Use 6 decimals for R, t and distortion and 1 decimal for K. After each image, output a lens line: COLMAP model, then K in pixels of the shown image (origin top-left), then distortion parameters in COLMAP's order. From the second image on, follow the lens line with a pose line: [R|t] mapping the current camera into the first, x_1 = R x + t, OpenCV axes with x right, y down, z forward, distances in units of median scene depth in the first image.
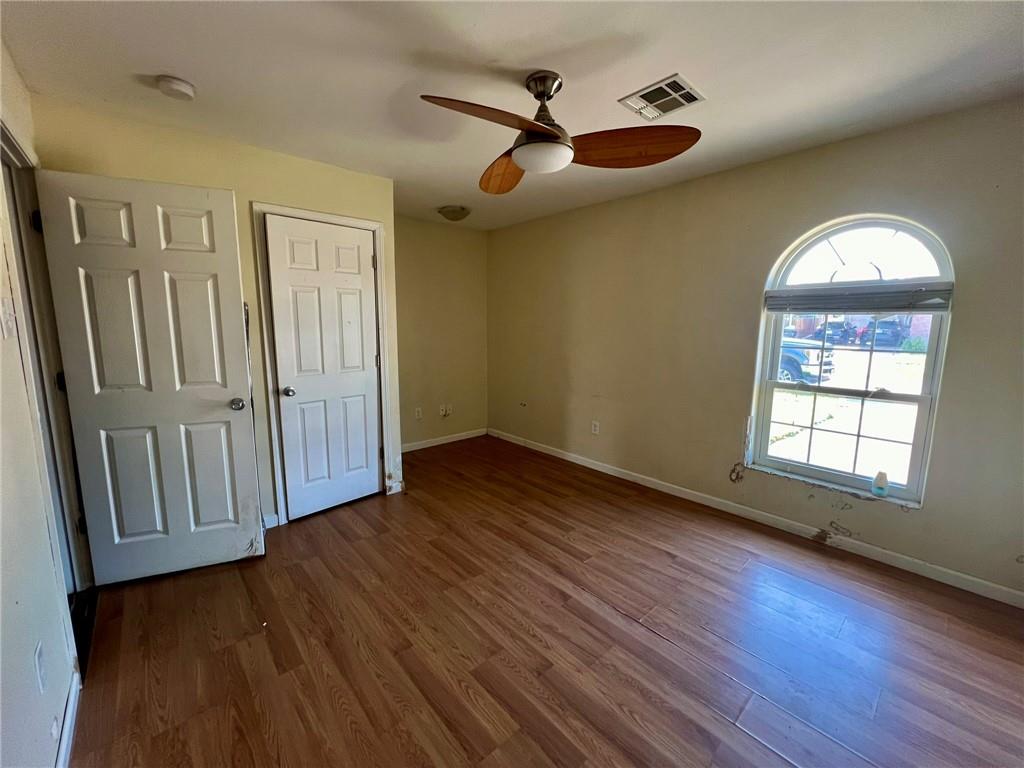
lens RADIAL K [[410.7, 0, 513.2], [0, 410.7, 380.8], [0, 0, 1]] dist [-0.002730, 0.001017]
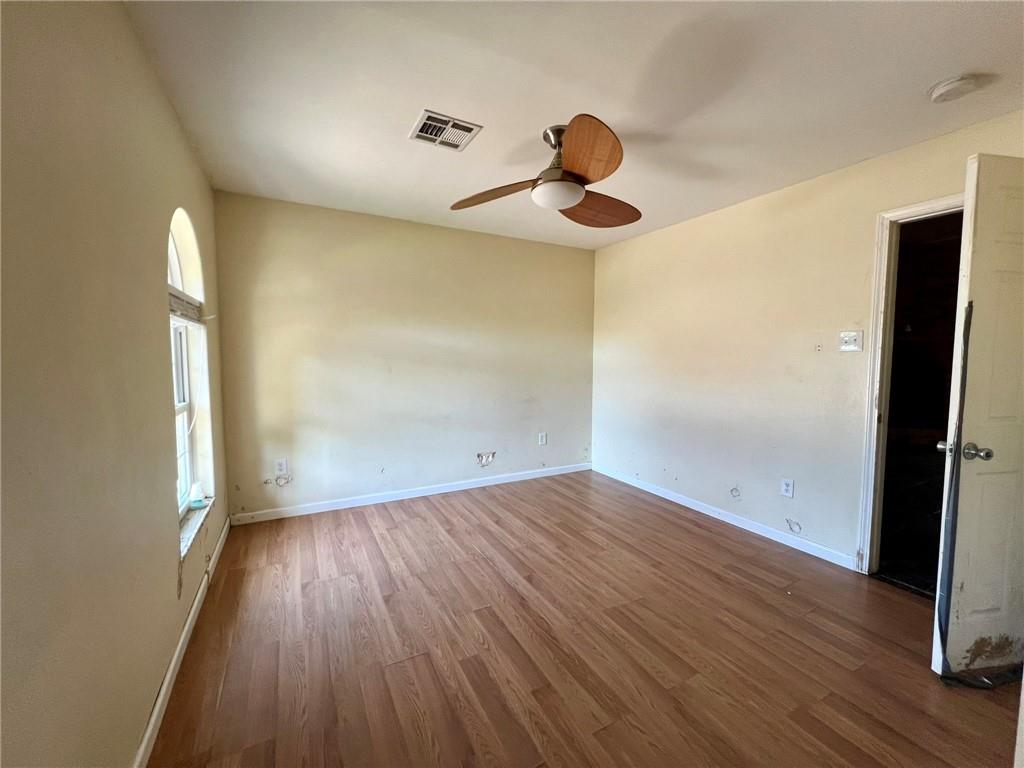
lens RADIAL K [[412.2, 0, 516.3], [0, 412.2, 384.1], [0, 0, 1]] dist [-0.000549, 0.000086]
pose [[-0.974127, -0.024802, 0.224636, -0.074407], [0.023988, 0.976998, 0.211896, -0.219051], [-0.224724, 0.211802, -0.951125, 1.810624]]
